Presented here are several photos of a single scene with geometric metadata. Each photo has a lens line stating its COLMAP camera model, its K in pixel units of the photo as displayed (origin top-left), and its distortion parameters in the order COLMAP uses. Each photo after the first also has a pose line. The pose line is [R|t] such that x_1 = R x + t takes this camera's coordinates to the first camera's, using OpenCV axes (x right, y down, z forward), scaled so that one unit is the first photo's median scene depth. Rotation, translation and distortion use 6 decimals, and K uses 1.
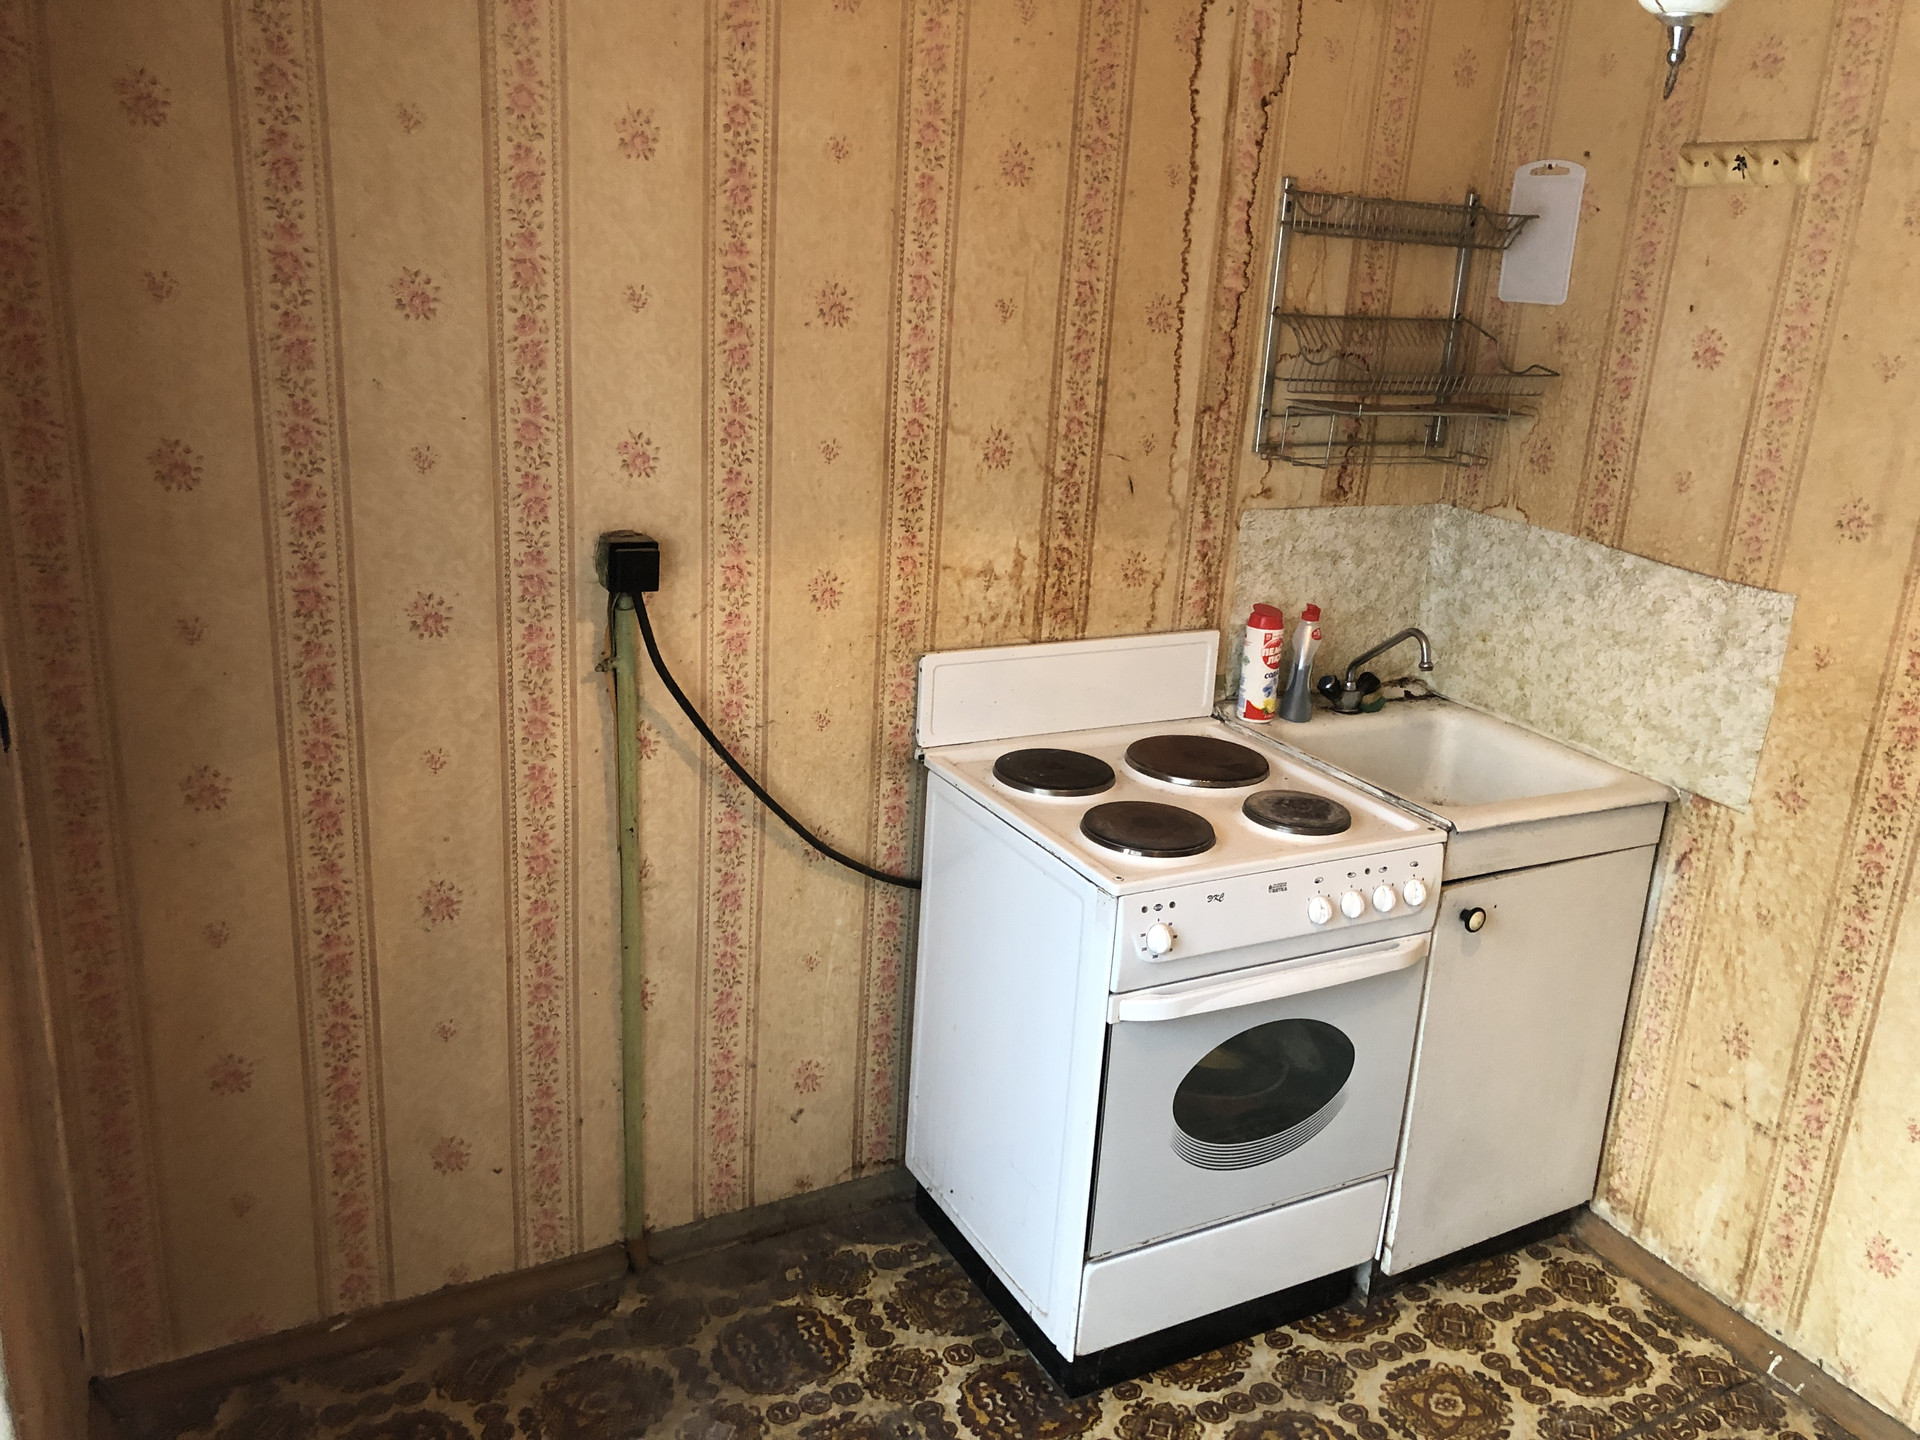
lens RADIAL K [[1598.0, 0, 970.2], [0, 1598.0, 701.5], [0, 0, 1]] dist [0.040479, -0.035201]
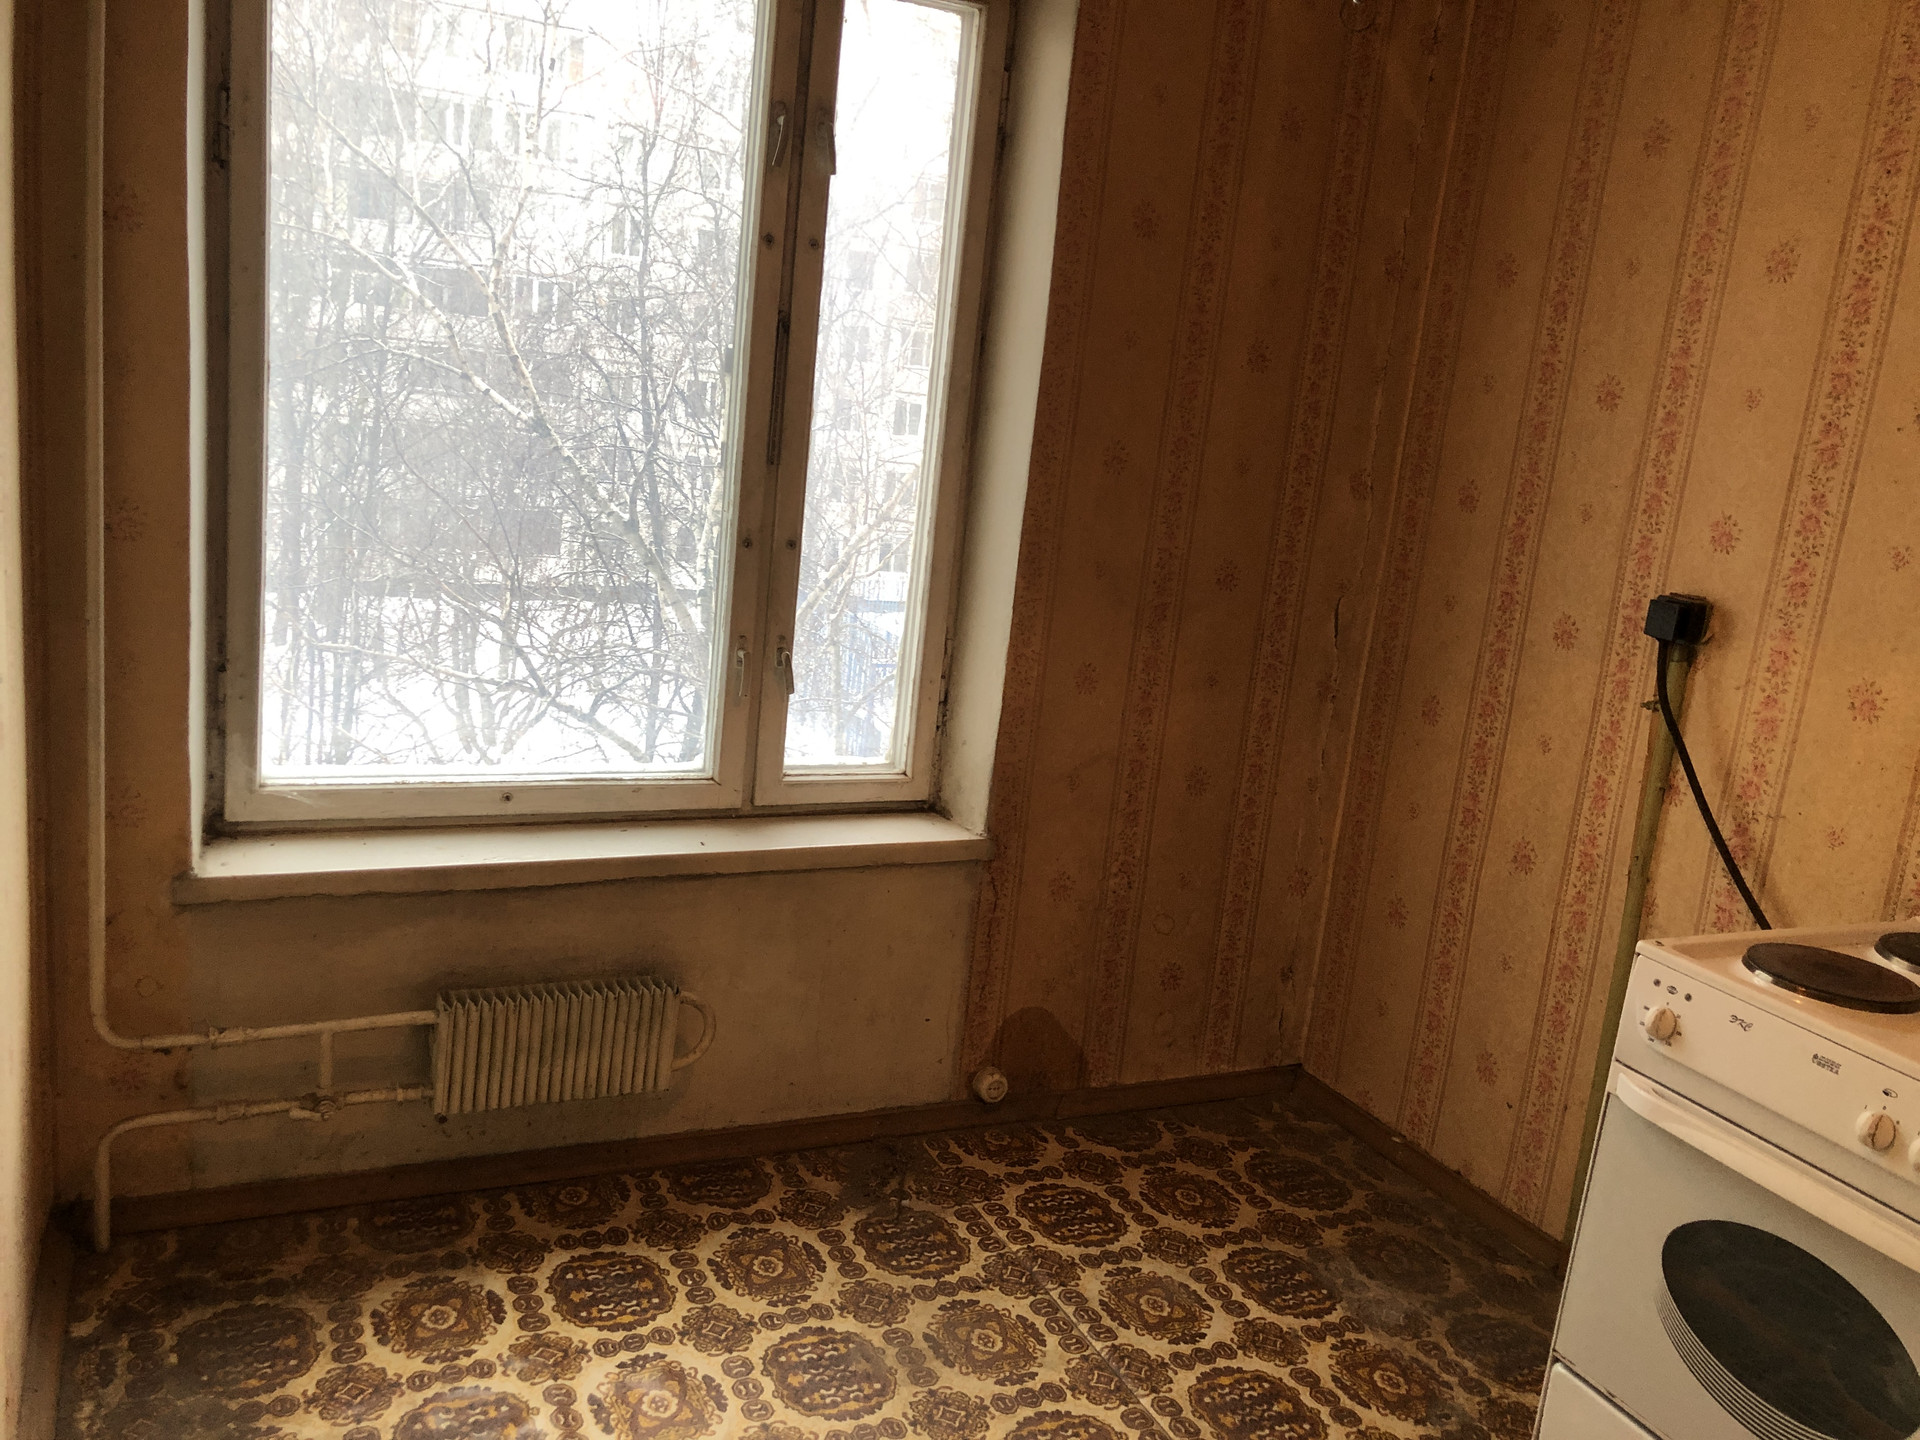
lens RADIAL K [[1598.0, 0, 976.0], [0, 1598.0, 703.9], [0, 0, 1]] dist [0.040479, -0.035201]
pose [[-0.029559, 0.133487, -0.990610, 0.968652], [-0.397415, 0.907775, 0.134184, 0.015443], [0.917163, 0.397650, 0.026217, 0.527570]]
